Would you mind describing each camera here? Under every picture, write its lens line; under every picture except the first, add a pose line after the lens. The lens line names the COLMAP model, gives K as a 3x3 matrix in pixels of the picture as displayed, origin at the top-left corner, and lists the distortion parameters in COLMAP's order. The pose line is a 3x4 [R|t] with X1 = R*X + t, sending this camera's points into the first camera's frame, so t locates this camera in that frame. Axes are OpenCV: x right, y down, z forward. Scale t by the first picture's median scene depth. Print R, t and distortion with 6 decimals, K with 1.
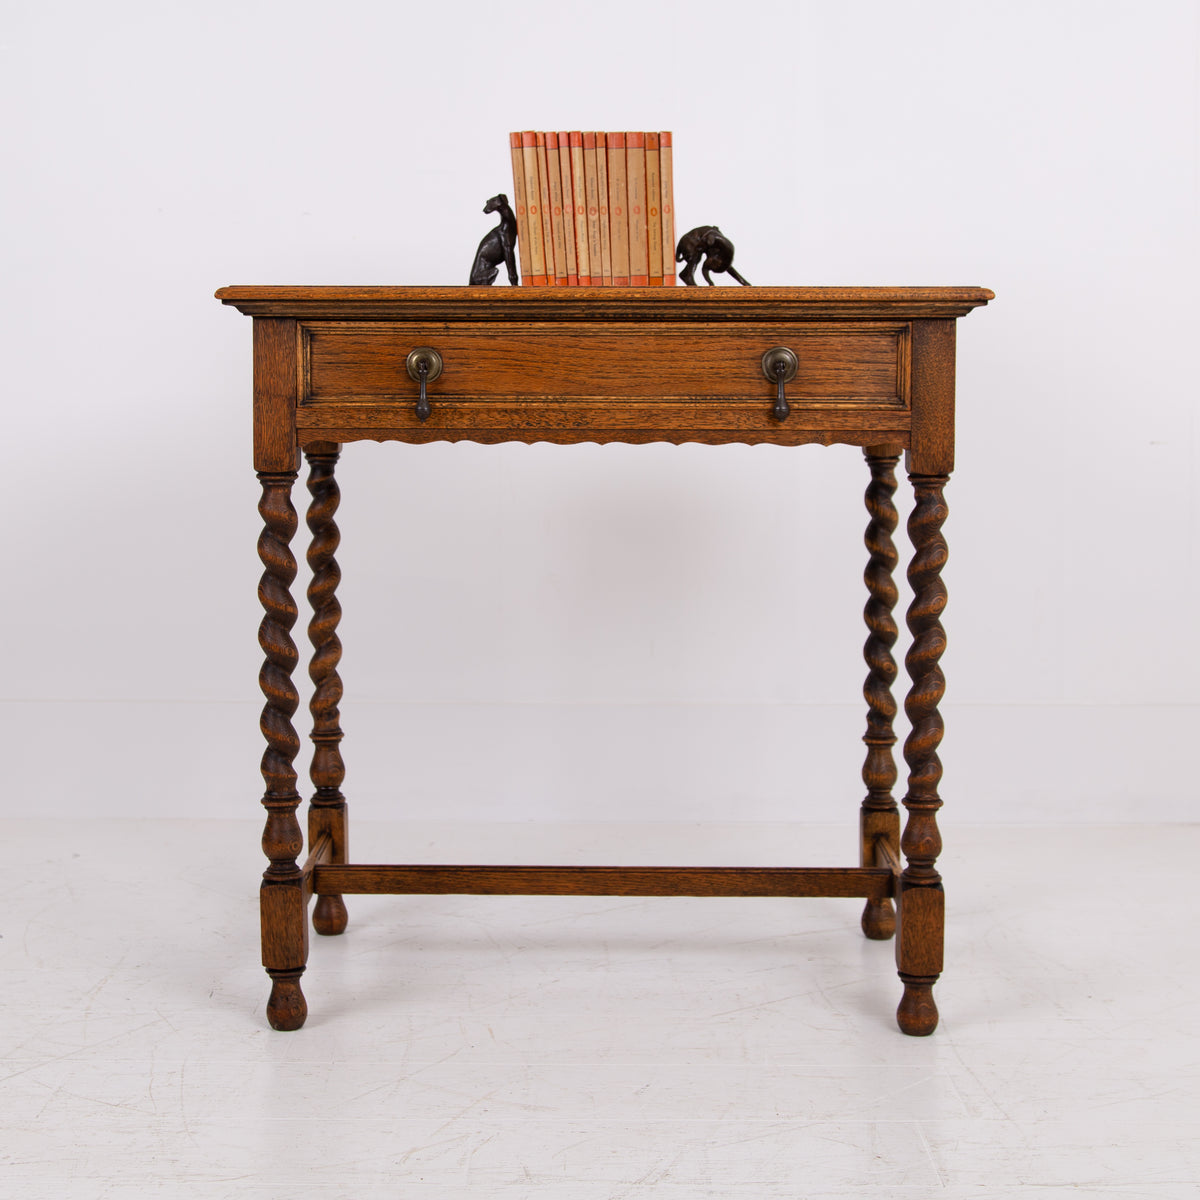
lens RADIAL K [[2128.8, 0, 599.9], [0, 2128.8, 639.3], [0, 0, 1]] dist [-0.007776, -0.143459]
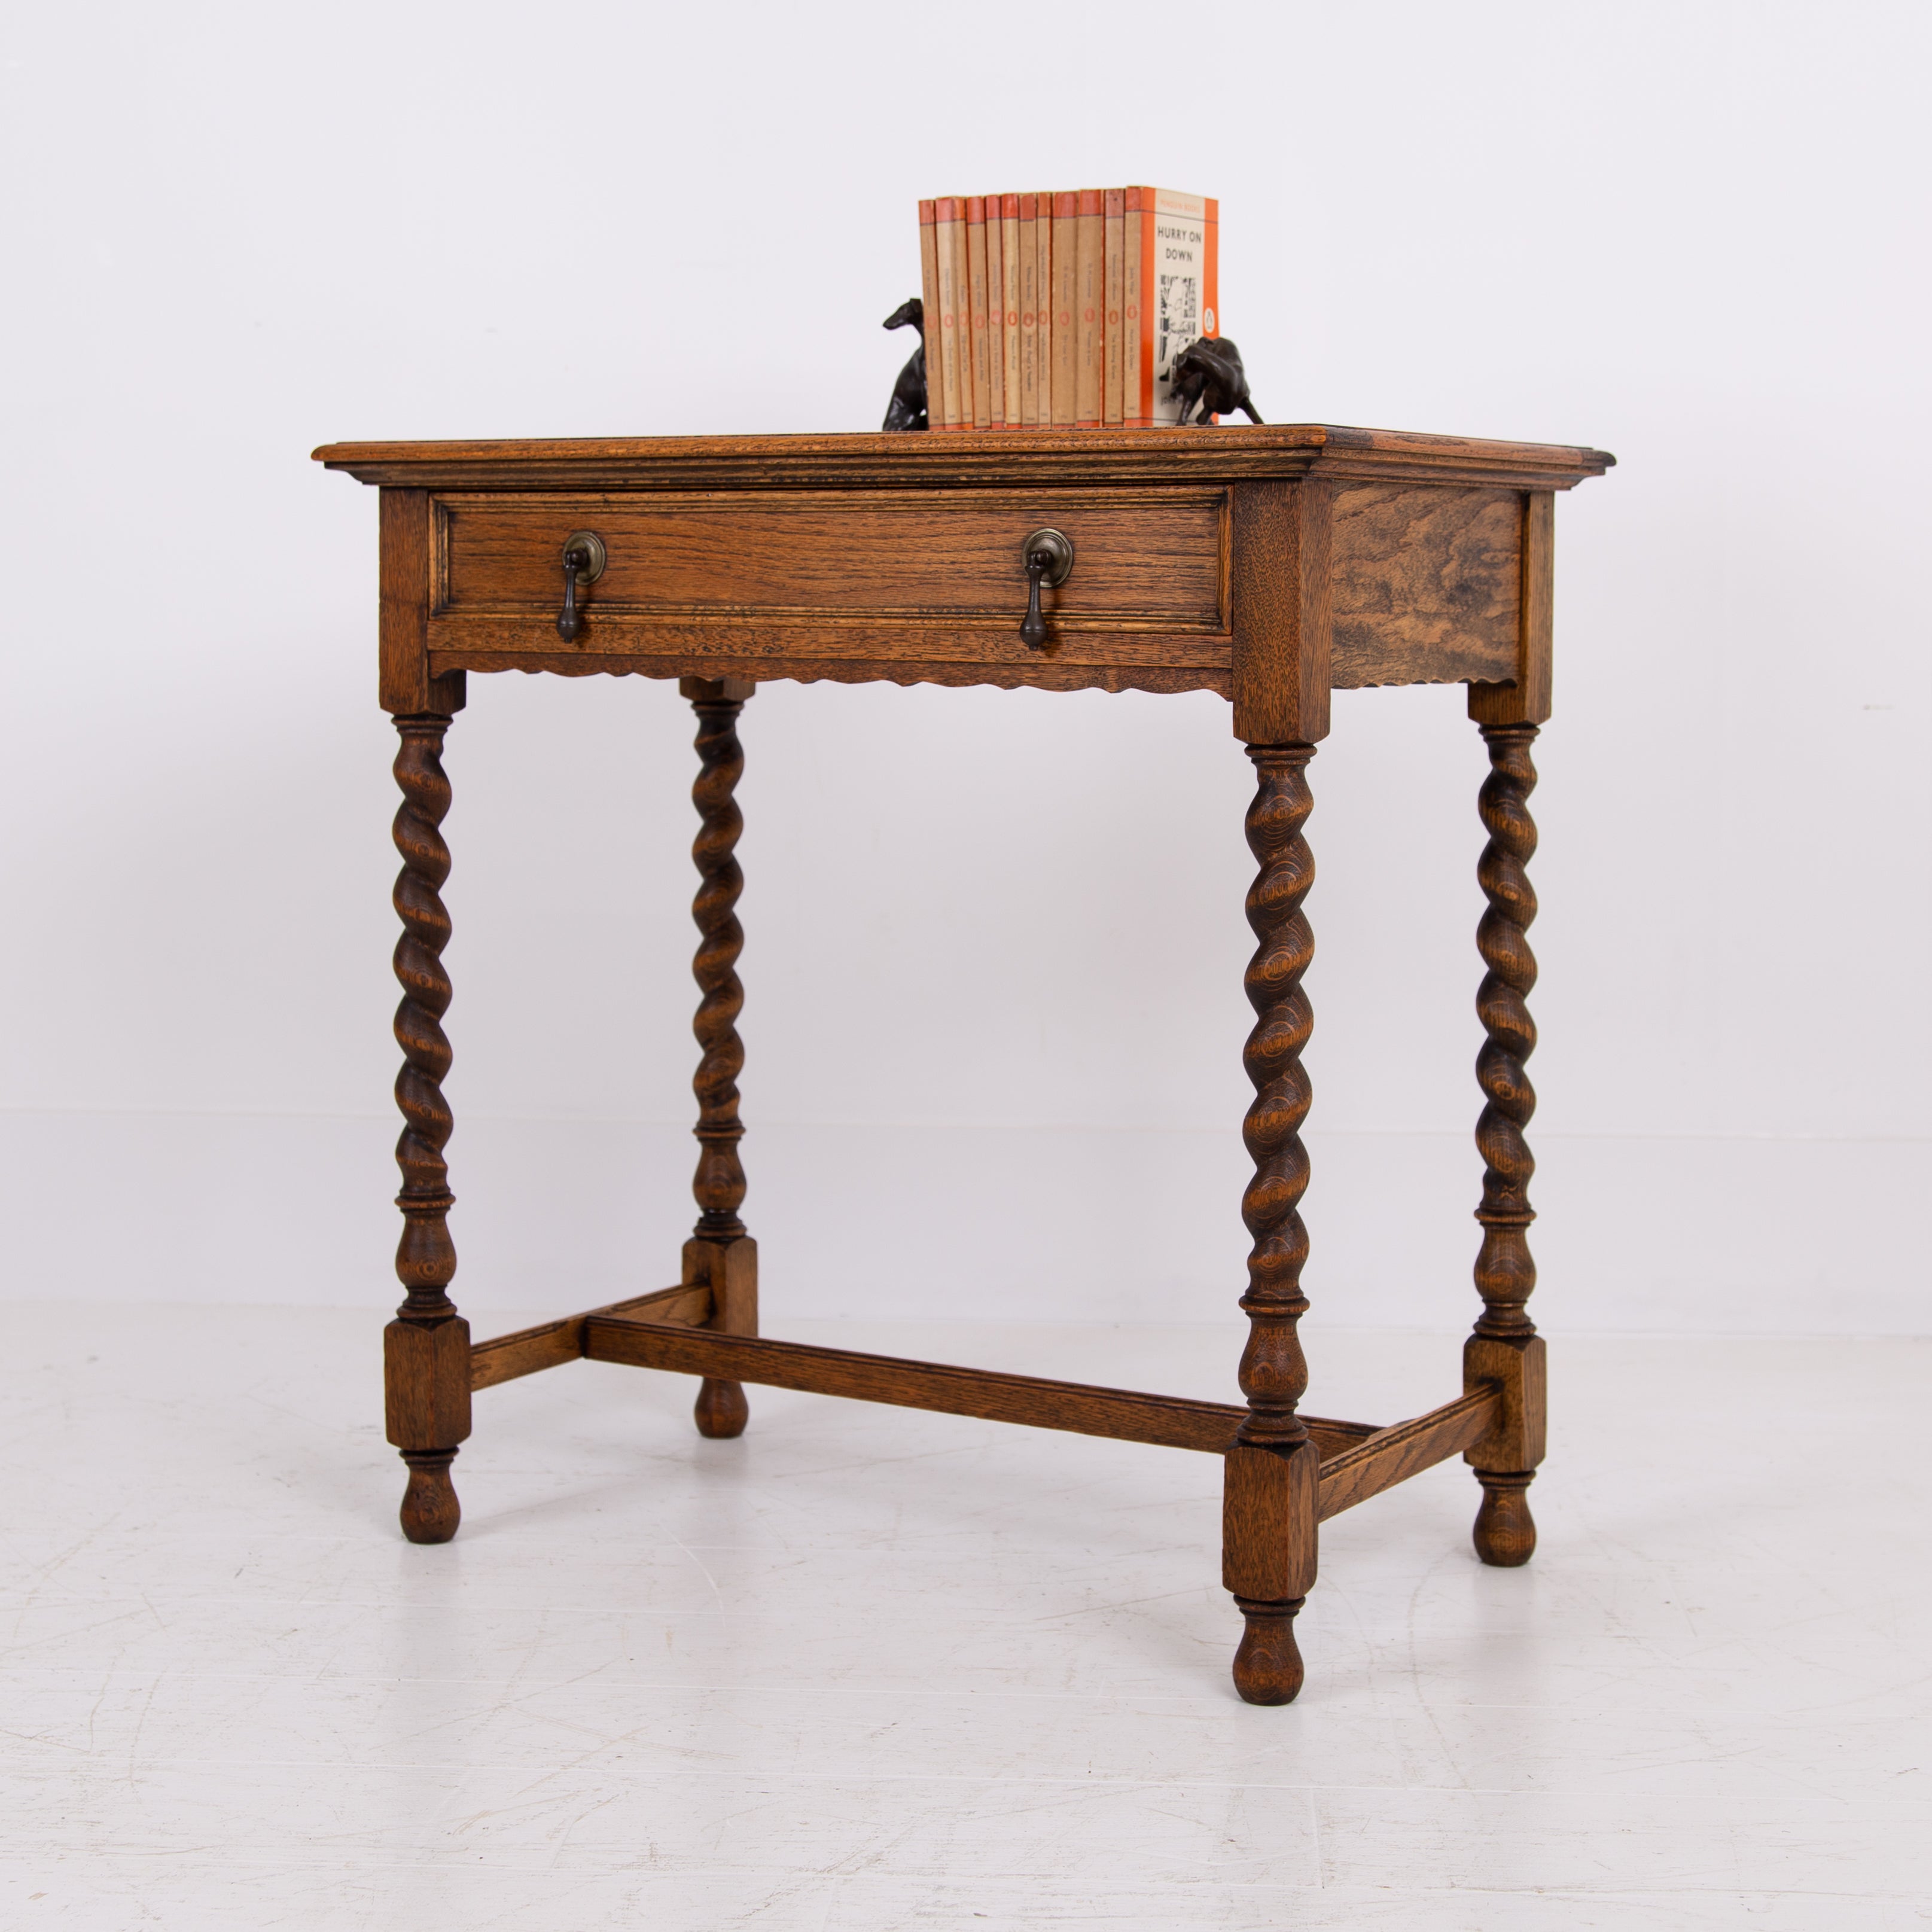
lens RADIAL K [[3536.1, 0, 966.0], [0, 3536.1, 966.0], [0, 0, 1]] dist [0.001427, 0.047523]
pose [[0.862299, 0.058990, -0.502951, 0.581052], [-0.074298, 0.997182, -0.010424, 0.000355], [0.500919, 0.046357, 0.864252, 0.114720]]
